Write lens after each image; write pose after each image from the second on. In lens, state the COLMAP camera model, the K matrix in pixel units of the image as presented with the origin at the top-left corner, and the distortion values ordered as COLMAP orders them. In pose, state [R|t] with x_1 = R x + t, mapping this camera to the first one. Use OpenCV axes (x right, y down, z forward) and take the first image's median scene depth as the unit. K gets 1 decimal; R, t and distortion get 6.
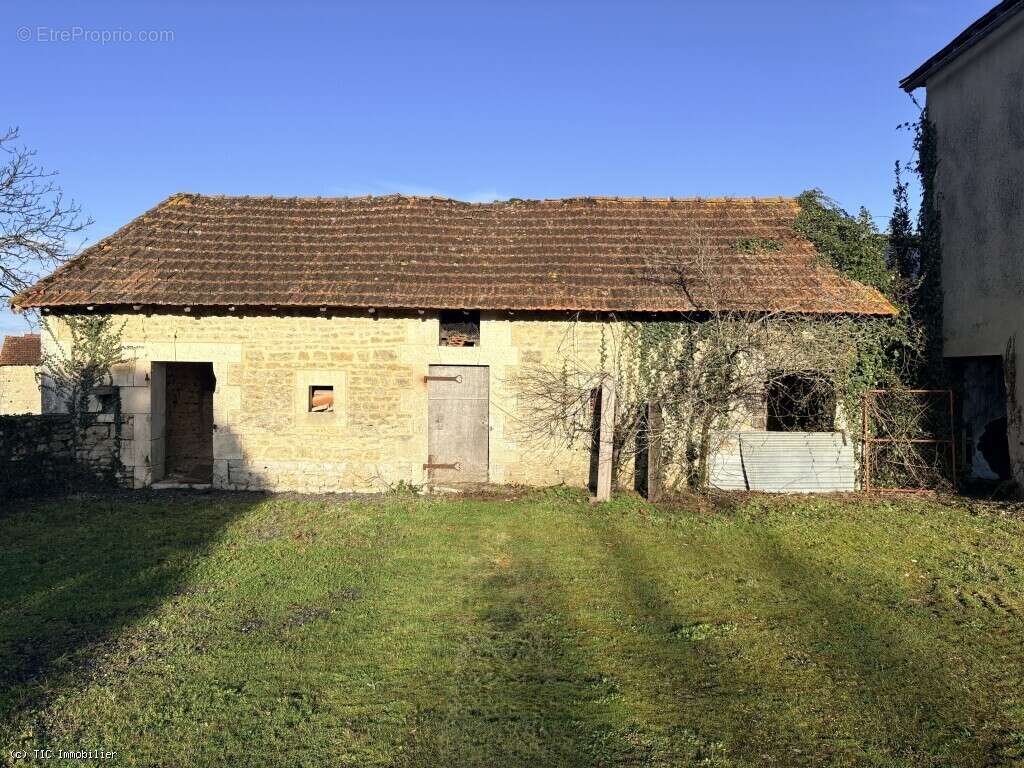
lens RADIAL K [[771.5, 0, 509.9], [0, 771.5, 385.8], [0, 0, 1]] dist [0.006095, -0.002443]
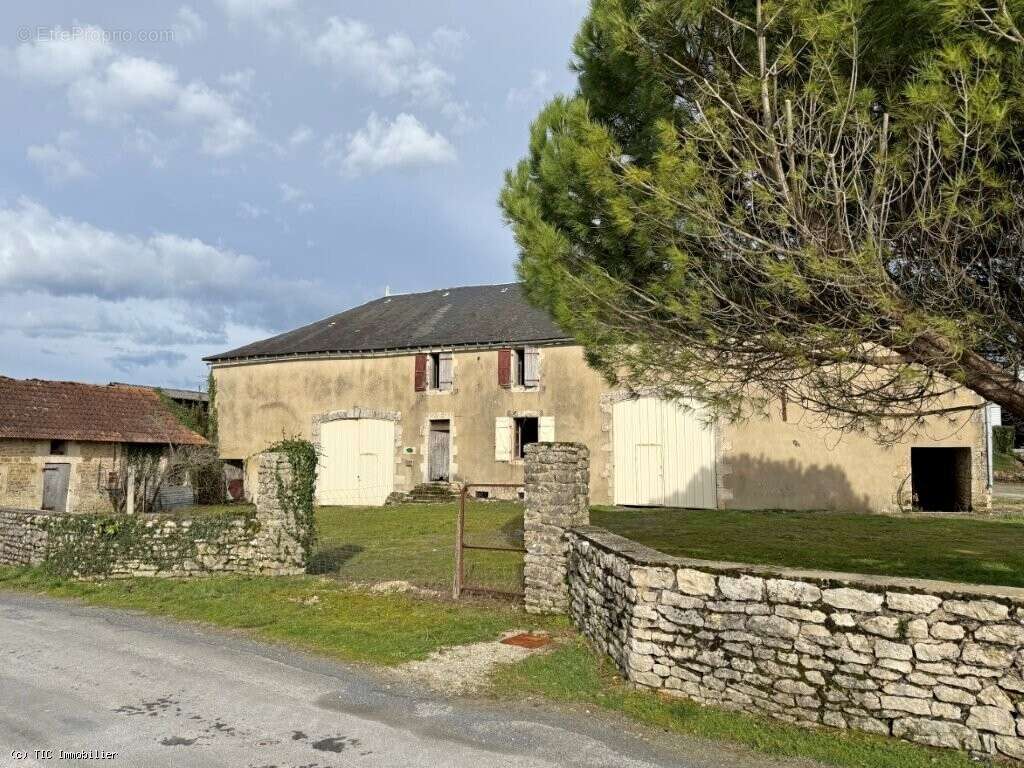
lens RADIAL K [[703.6, 0, 514.9], [0, 703.6, 384.4], [0, 0, 1]] dist [0.145686, -0.239723]
pose [[0.394459, 0.090425, 0.914454, -1.495790], [0.015008, 0.994380, -0.104803, -0.015809], [-0.918791, 0.055064, 0.390885, -1.104066]]
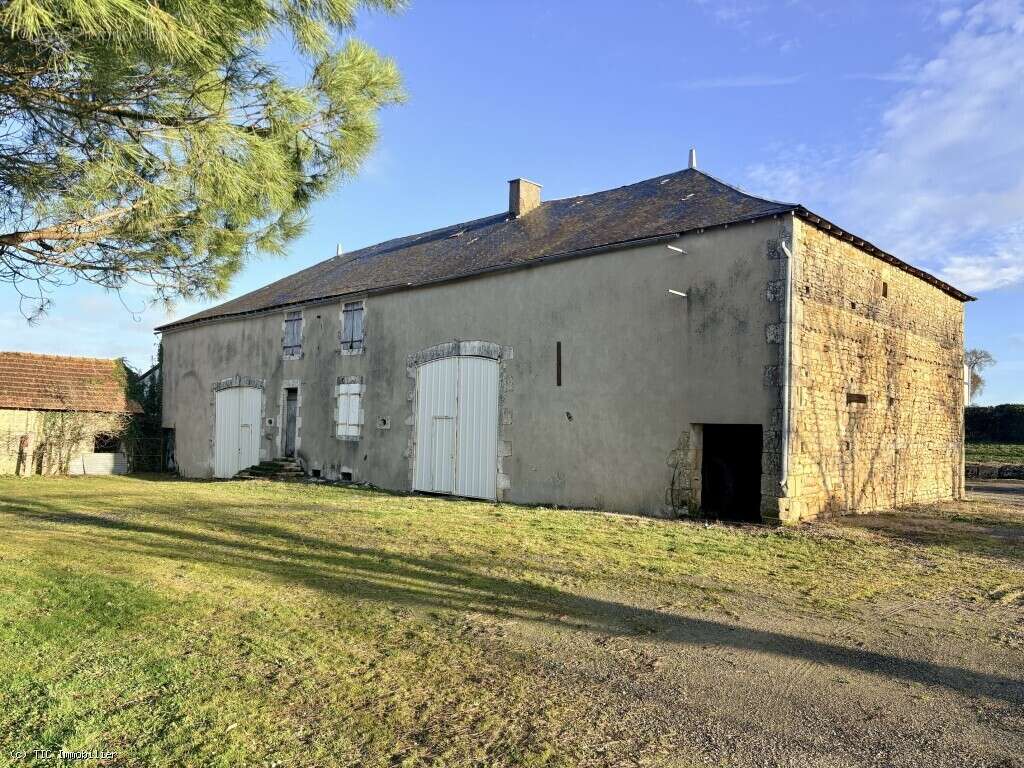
lens RADIAL K [[768.0, 0, 516.6], [0, 768.0, 384.5], [0, 0, 1]] dist [0.068992, -0.104513]
pose [[0.710738, 0.060471, 0.700853, -0.553610], [-0.011657, 0.997174, -0.074217, 0.002285], [-0.703360, 0.044579, 0.709434, -2.043630]]
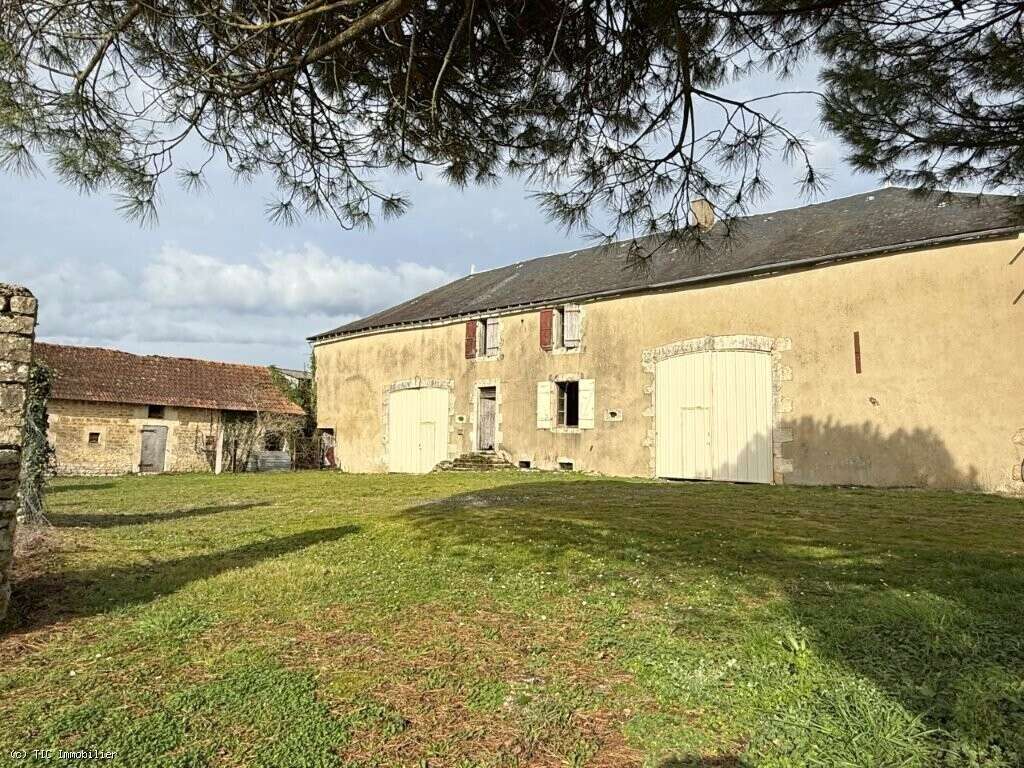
lens RADIAL K [[633.7, 0, 510.0], [0, 633.7, 384.0], [0, 0, 1]] dist [0.006955, -0.001101]
pose [[0.649856, 0.081279, 0.755699, -0.920563], [-0.001597, 0.994409, -0.105580, 0.056958], [-0.760056, 0.067405, 0.646353, -1.321200]]
